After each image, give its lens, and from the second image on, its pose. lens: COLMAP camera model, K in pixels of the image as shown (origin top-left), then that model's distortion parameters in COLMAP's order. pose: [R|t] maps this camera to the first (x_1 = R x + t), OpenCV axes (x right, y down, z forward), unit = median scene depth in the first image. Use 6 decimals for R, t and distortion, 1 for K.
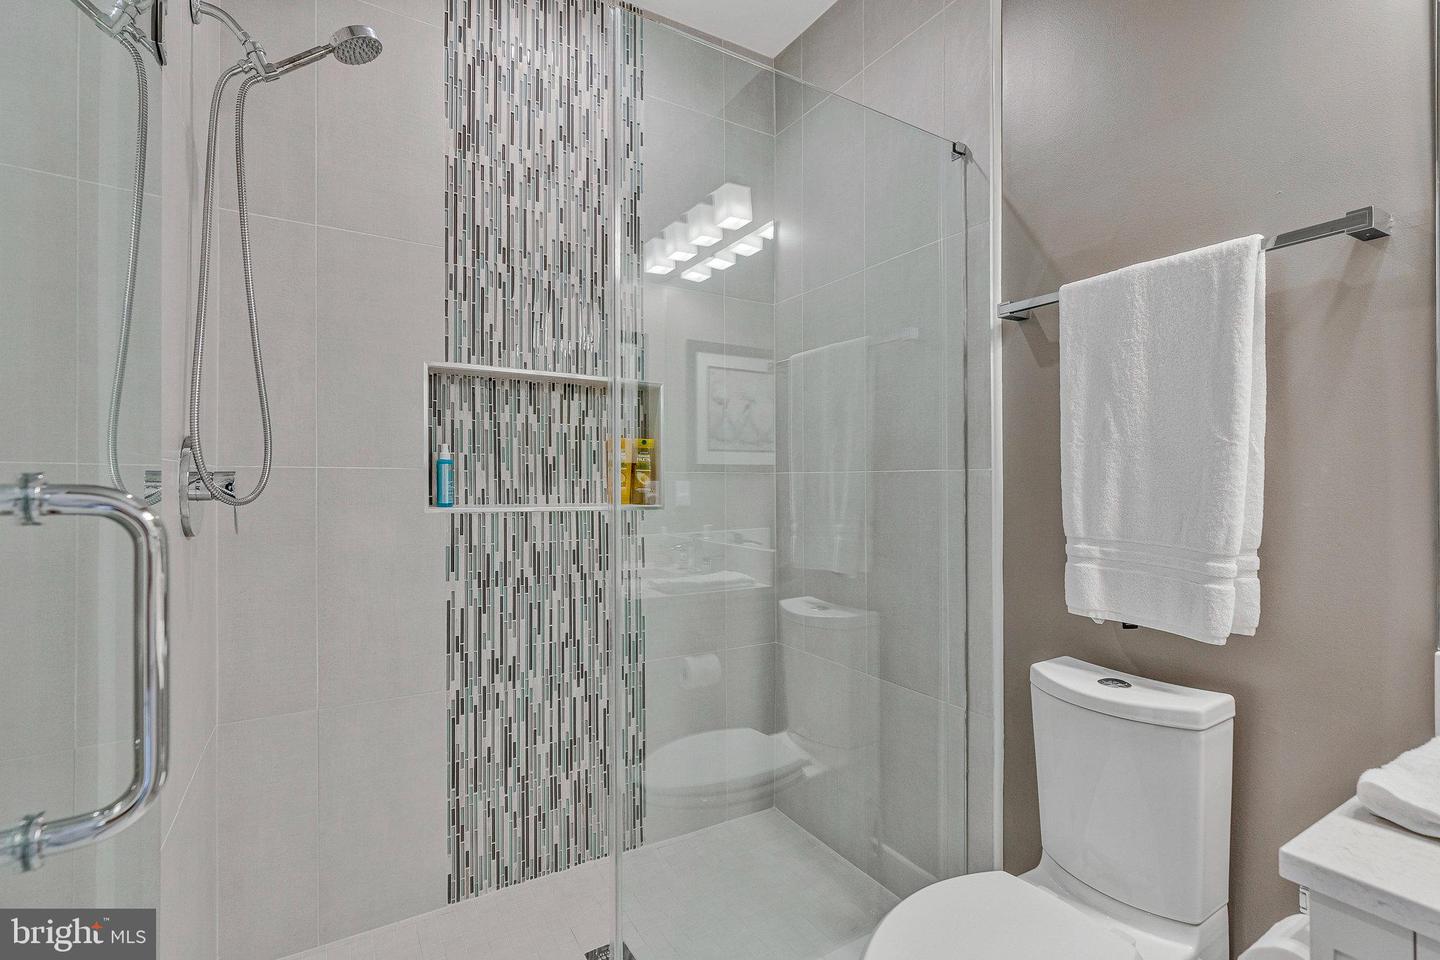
lens RADIAL K [[661.5, 0, 714.1], [0, 661.5, 482.1], [0, 0, 1]] dist [-0.001509, 0.000658]
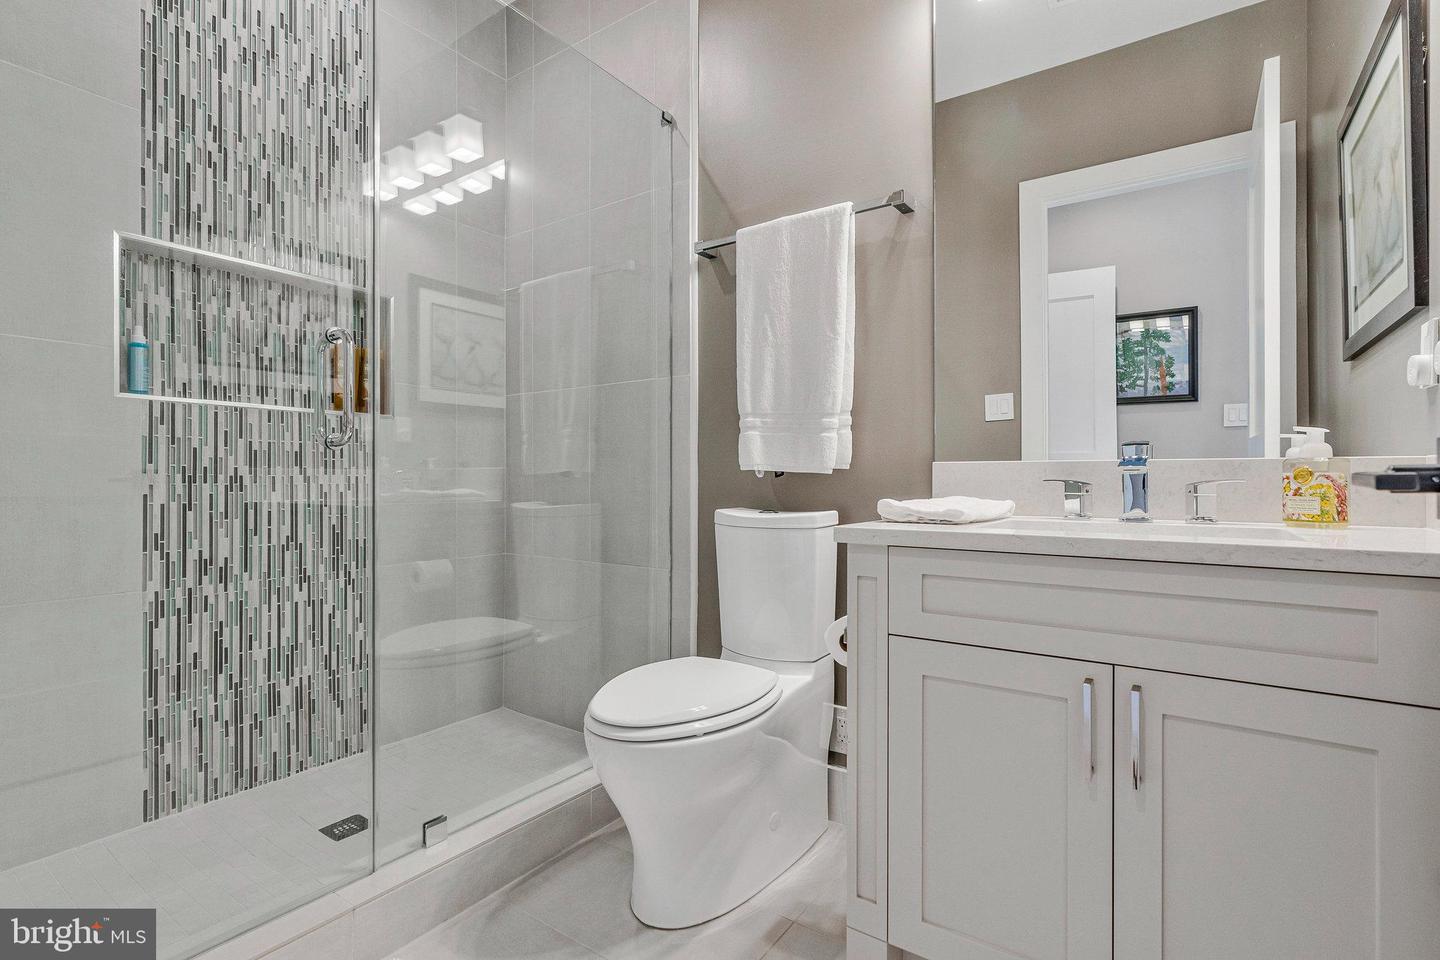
lens RADIAL K [[681.2, 0, 701.3], [0, 681.2, 480.5], [0, 0, 1]] dist [0.001536, 0.001769]
pose [[0.920954, 0.003303, 0.389657, -0.055721], [-0.004180, 0.999990, 0.001403, 0.149694], [-0.389648, -0.002921, 0.920959, -0.173357]]
